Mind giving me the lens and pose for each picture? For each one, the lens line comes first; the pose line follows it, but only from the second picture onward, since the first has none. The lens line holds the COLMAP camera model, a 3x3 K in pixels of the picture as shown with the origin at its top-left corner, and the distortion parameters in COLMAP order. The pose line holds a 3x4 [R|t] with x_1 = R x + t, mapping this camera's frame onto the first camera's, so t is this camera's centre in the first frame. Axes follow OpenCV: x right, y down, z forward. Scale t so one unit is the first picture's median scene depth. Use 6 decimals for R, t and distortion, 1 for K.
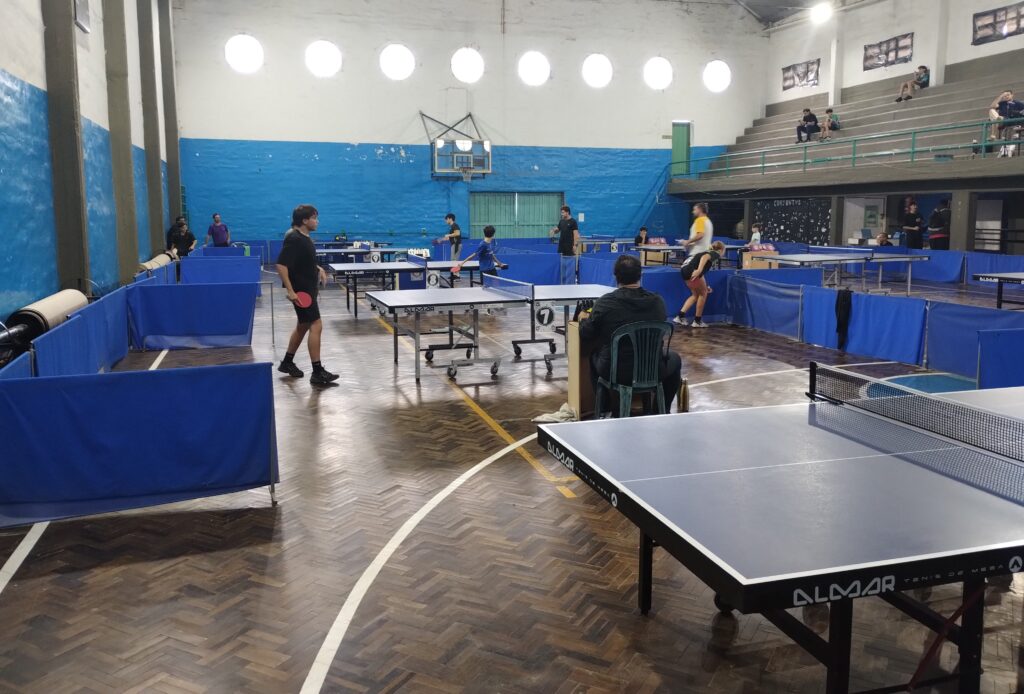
lens RADIAL K [[848.1, 0, 512.0], [0, 848.1, 347.0], [0, 0, 1]] dist [0.003802, 0.000704]
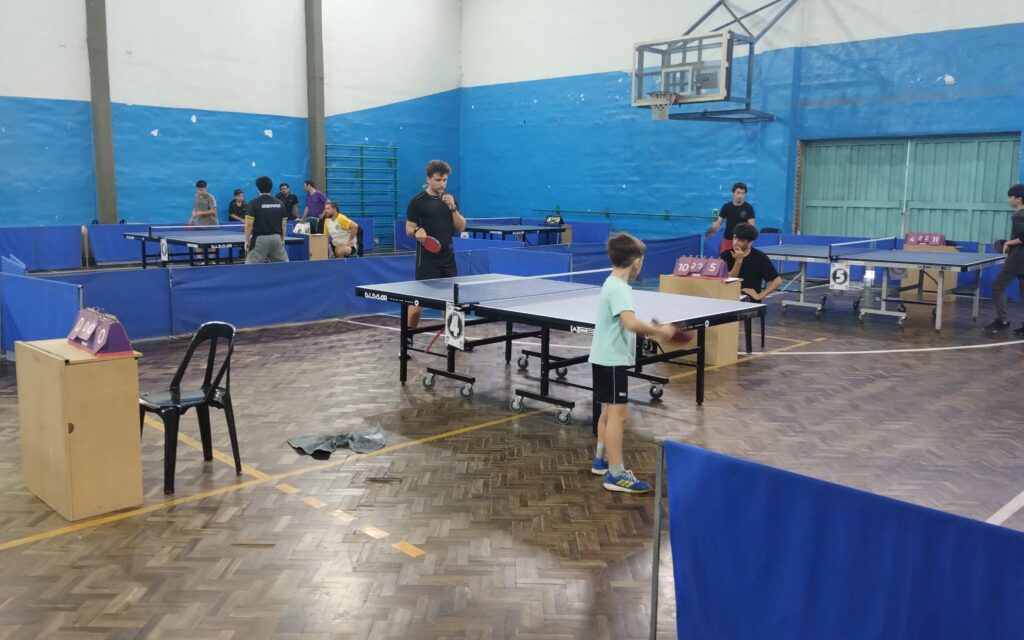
lens RADIAL K [[836.6, 0, 512.0], [0, 836.6, 320.0], [0, 0, 1]] dist [0.008650, 0.002007]
pose [[0.474387, 0.145106, -0.868275, 0.330411], [-0.144785, 0.985751, 0.085634, -0.096717], [0.868328, 0.085090, 0.488636, 0.625298]]
